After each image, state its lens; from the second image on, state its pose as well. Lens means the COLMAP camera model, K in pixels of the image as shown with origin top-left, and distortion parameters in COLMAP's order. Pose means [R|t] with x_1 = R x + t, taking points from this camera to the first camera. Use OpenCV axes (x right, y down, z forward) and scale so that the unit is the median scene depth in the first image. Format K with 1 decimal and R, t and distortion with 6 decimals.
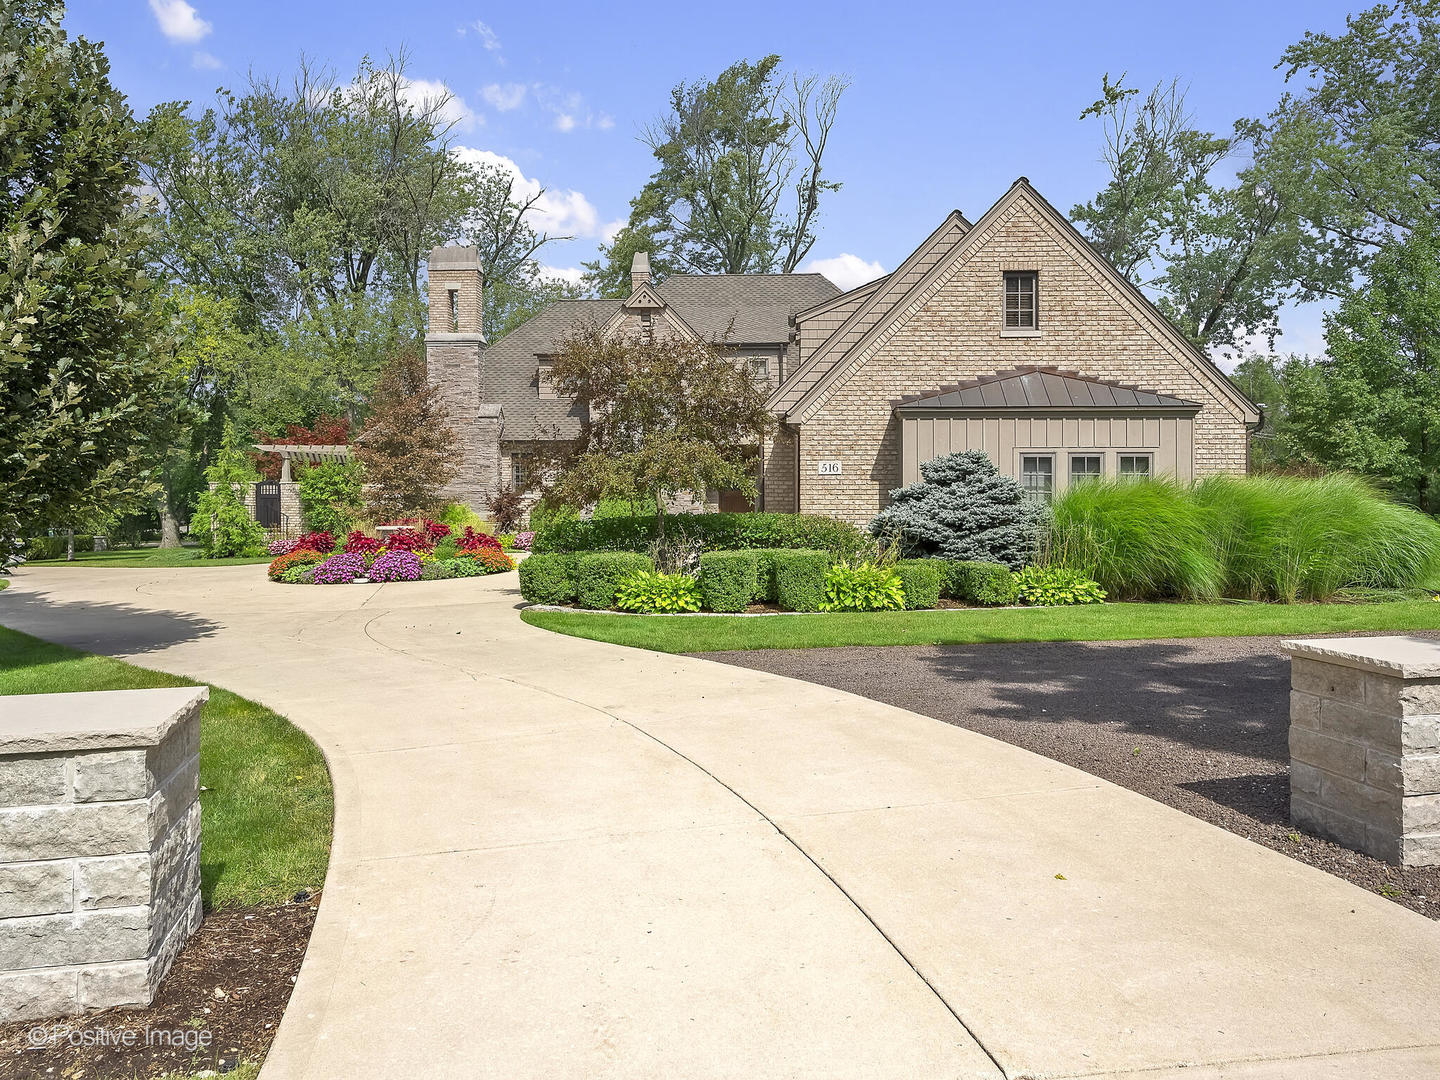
lens RADIAL K [[871.4, 0, 720.0], [0, 871.4, 540.0], [0, 0, 1]] dist [-0.003215, -0.000356]
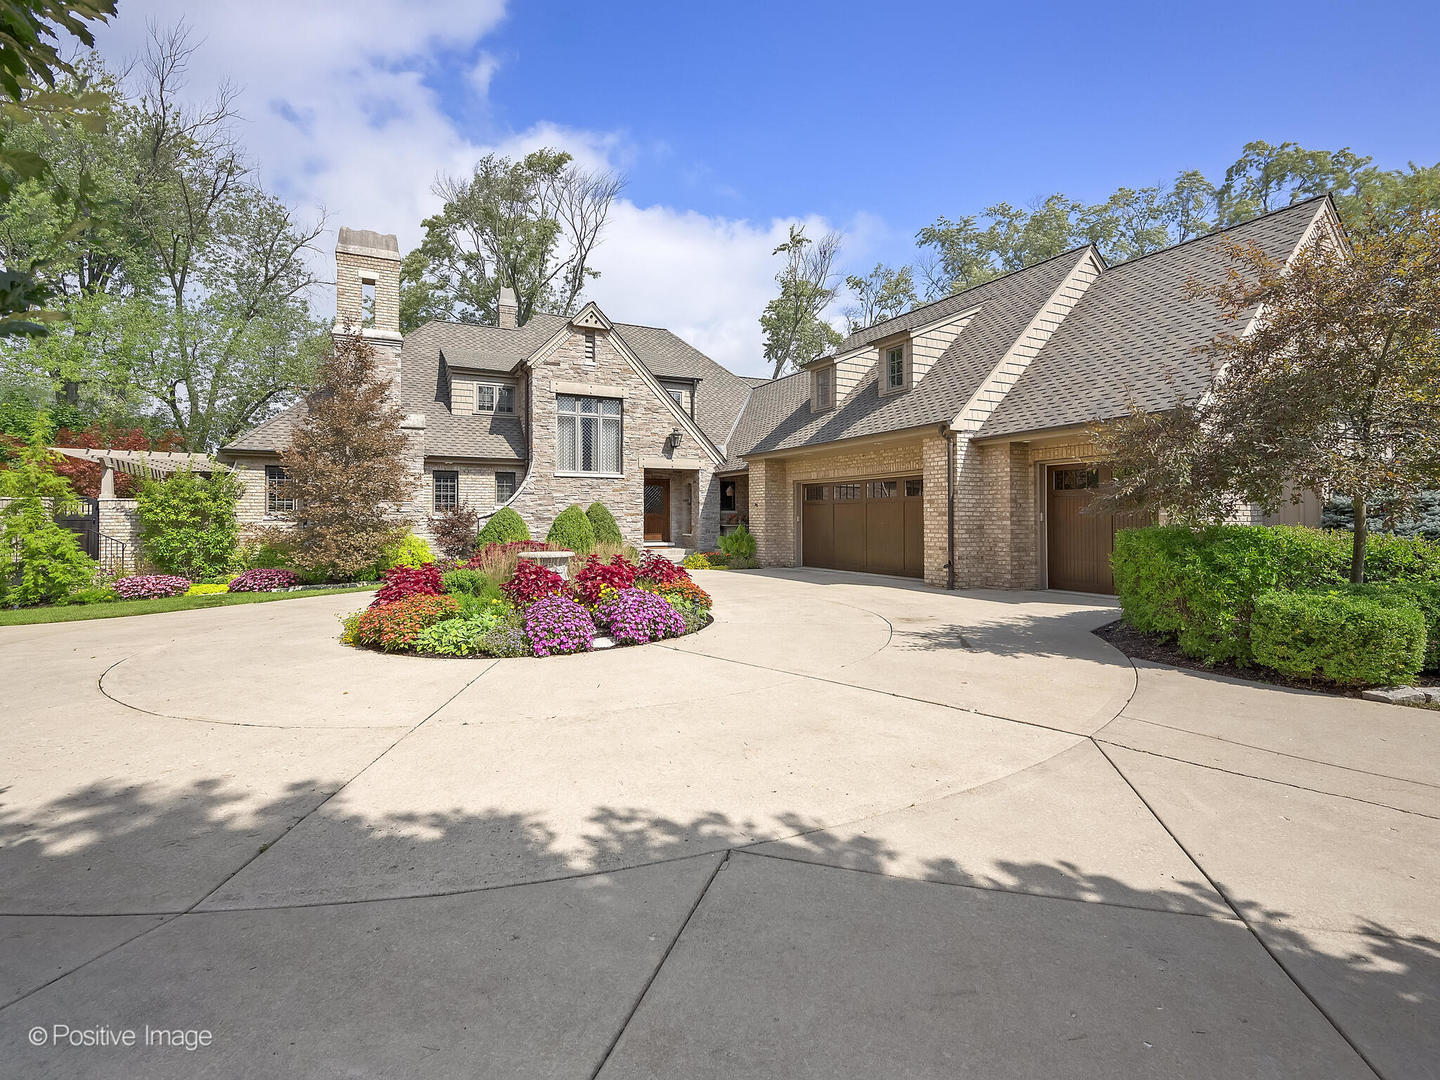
lens RADIAL K [[633.9, 0, 720.0], [0, 633.9, 540.0], [0, 0, 1]] dist [-0.000281, -0.000059]
pose [[0.900865, -0.014446, 0.433858, -0.258110], [0.025260, 0.999497, -0.019168, -0.006914], [-0.433363, 0.028227, 0.900777, 0.277938]]
